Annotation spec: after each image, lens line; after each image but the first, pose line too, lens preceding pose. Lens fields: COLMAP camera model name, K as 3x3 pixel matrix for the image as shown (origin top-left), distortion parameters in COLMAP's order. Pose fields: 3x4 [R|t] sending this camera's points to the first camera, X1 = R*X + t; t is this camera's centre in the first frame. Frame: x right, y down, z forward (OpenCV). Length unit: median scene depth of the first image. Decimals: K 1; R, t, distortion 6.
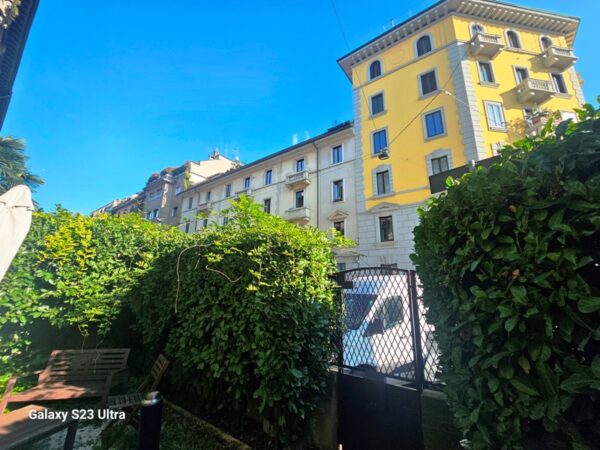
lens RADIAL K [[247.1, 0, 301.4], [0, 247.1, 226.4], [0, 0, 1]] dist [-0.003148, -0.000814]
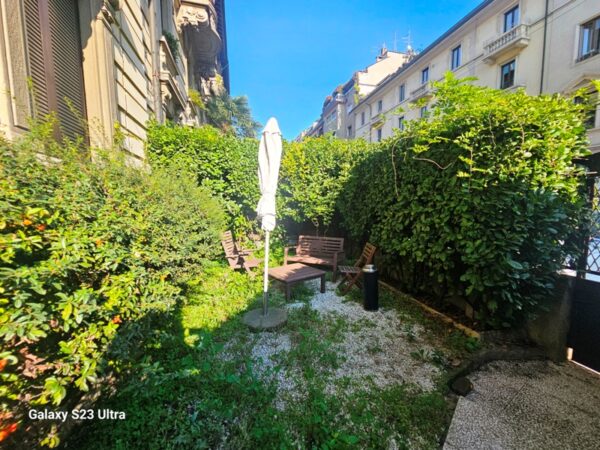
lens RADIAL K [[247.1, 0, 301.4], [0, 247.1, 226.4], [0, 0, 1]] dist [-0.003148, -0.000814]
pose [[0.774567, 0.037445, -0.631383, -0.050250], [0.176172, 0.945968, 0.272226, 0.048023], [0.607462, -0.322089, 0.726119, -0.101239]]
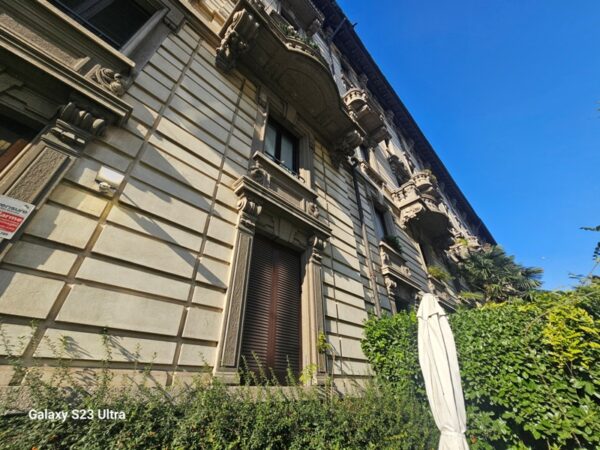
lens RADIAL K [[244.3, 0, 300.0], [0, 244.3, 225.0], [0, 0, 1]] dist [-0.001709, -0.000231]
pose [[-0.155158, -0.573293, -0.804525, -0.040018], [0.255550, 0.763376, -0.593255, 0.058908], [0.954264, -0.297644, 0.028061, 0.396292]]
